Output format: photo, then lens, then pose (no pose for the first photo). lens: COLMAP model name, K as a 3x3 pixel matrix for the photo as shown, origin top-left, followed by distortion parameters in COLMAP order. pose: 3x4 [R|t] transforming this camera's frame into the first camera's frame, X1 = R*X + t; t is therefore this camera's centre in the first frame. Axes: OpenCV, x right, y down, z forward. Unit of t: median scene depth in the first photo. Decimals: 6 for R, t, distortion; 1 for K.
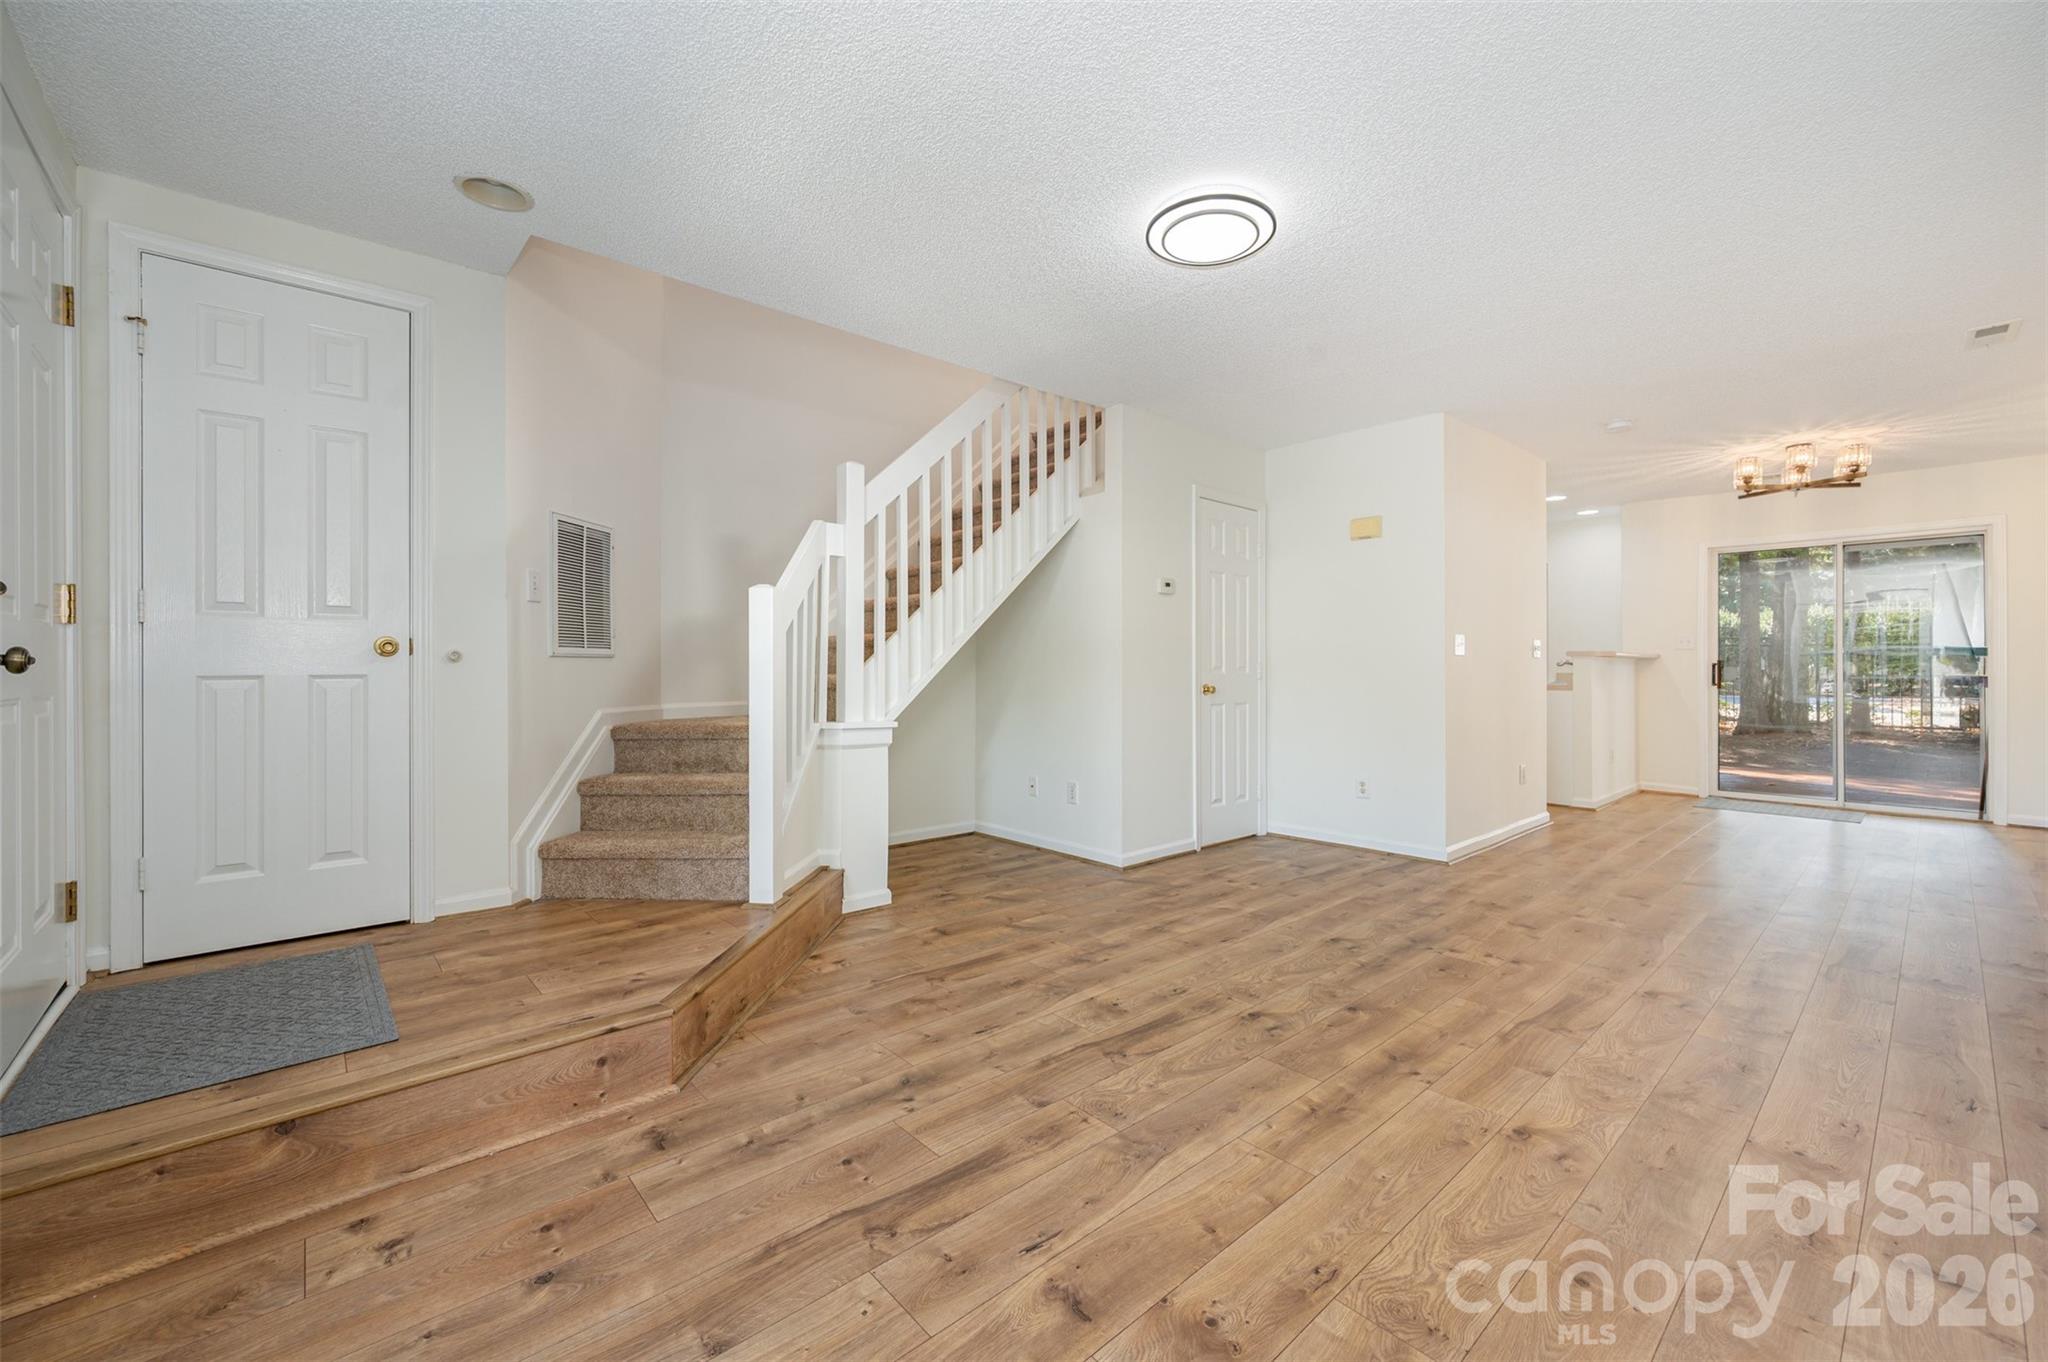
lens RADIAL K [[822.6, 0, 1030.5], [0, 822.6, 663.0], [0, 0, 1]] dist [-0.003186, -0.000432]
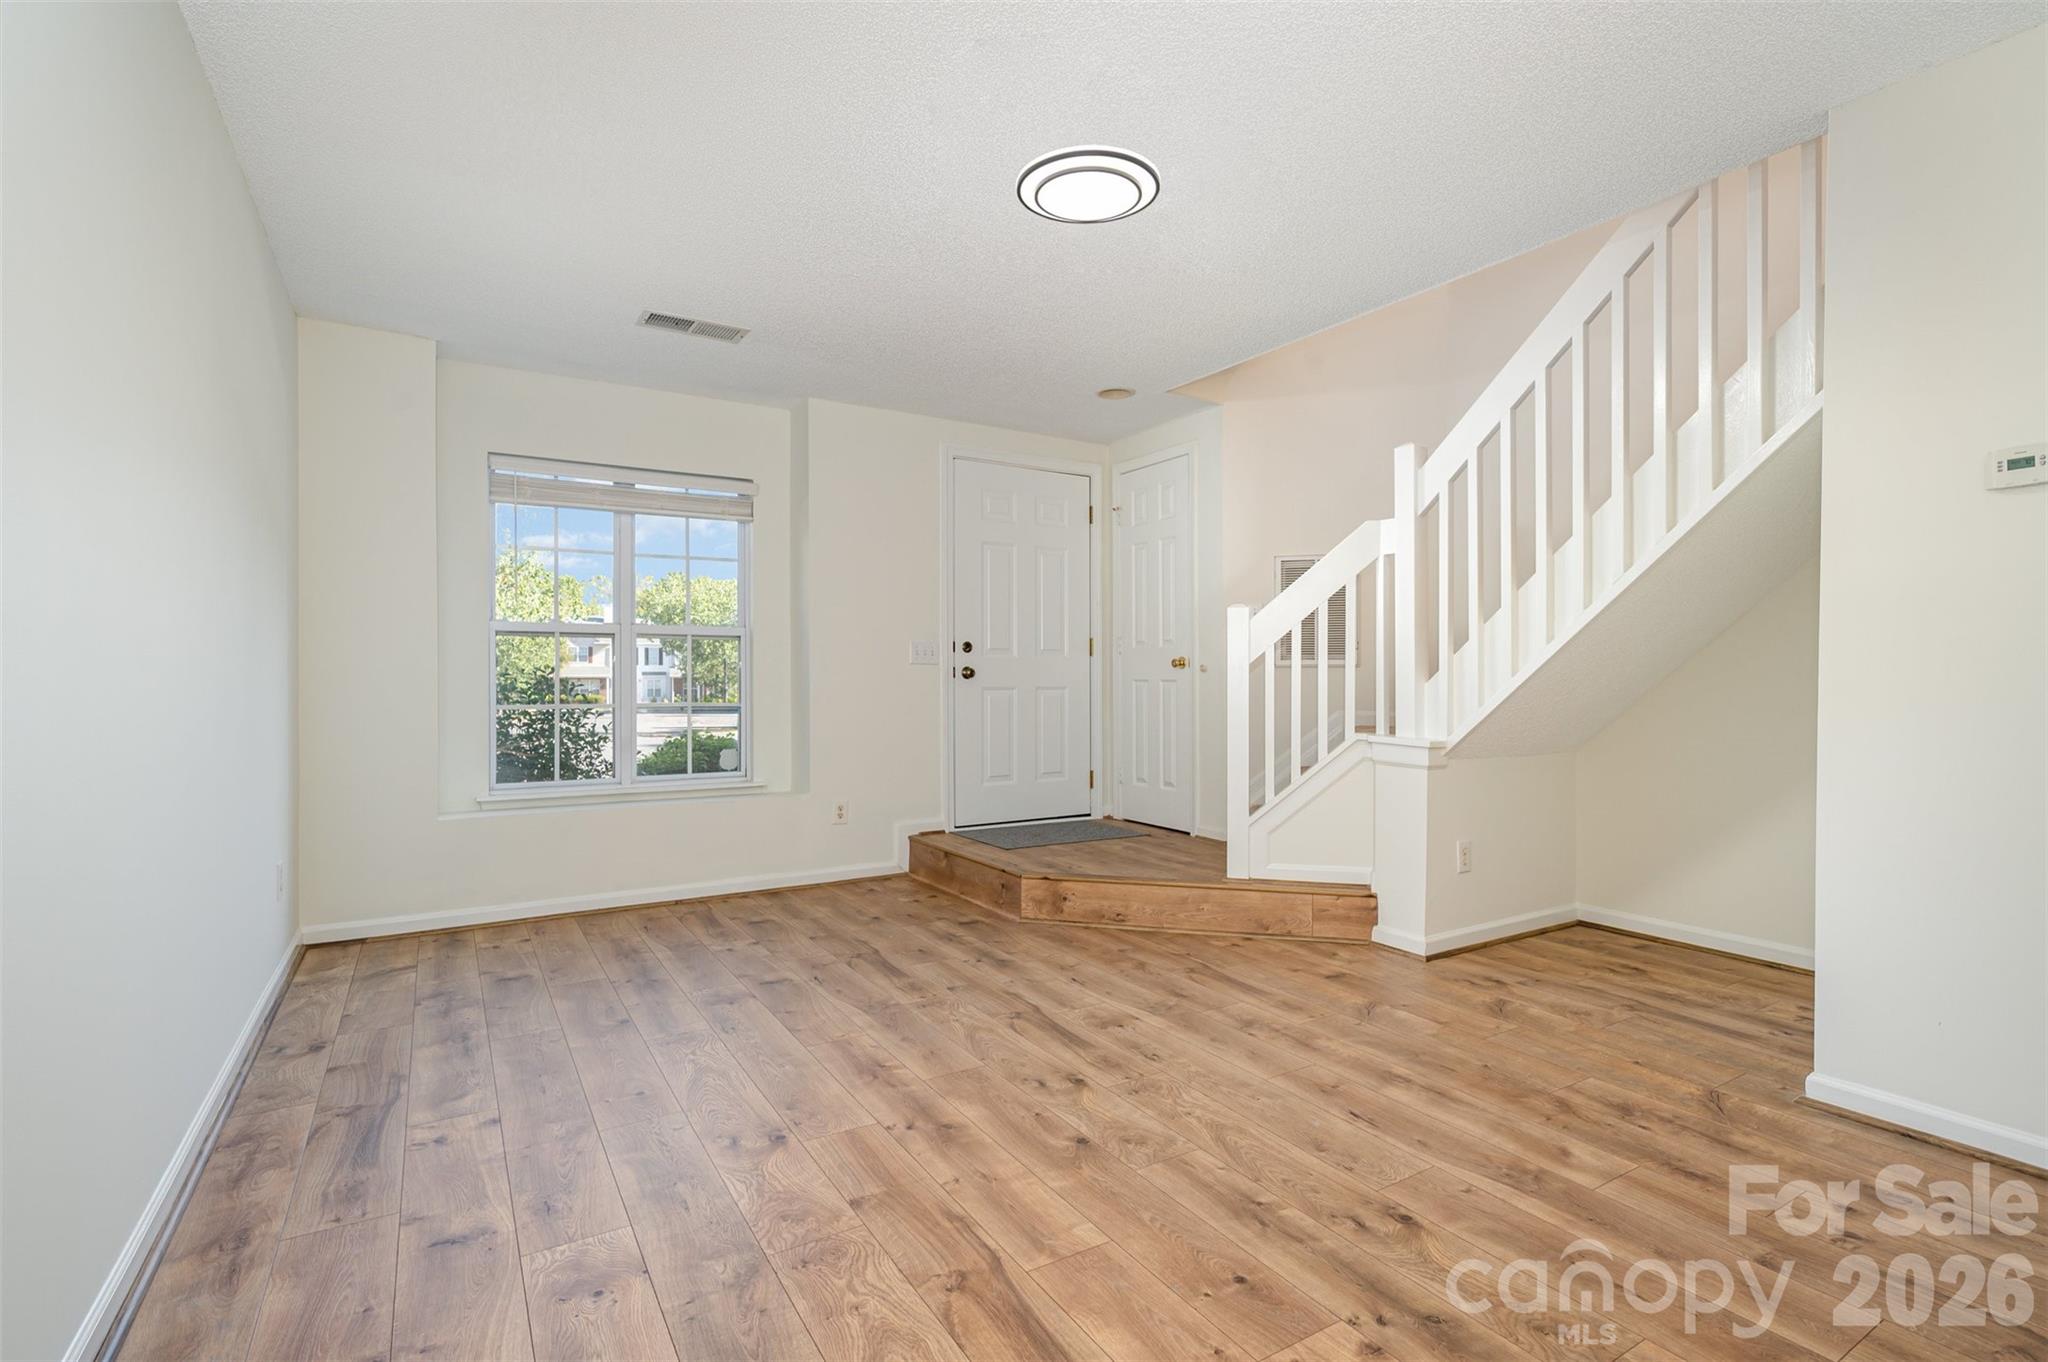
lens RADIAL K [[964.9, 0, 1029.8], [0, 964.9, 682.9], [0, 0, 1]] dist [-0.004733, 0.000036]
pose [[-0.175103, 0.008959, -0.984509, 1.246601], [0.003891, 0.999957, 0.008407, 0.002613], [0.984543, -0.002358, -0.175130, 1.105764]]
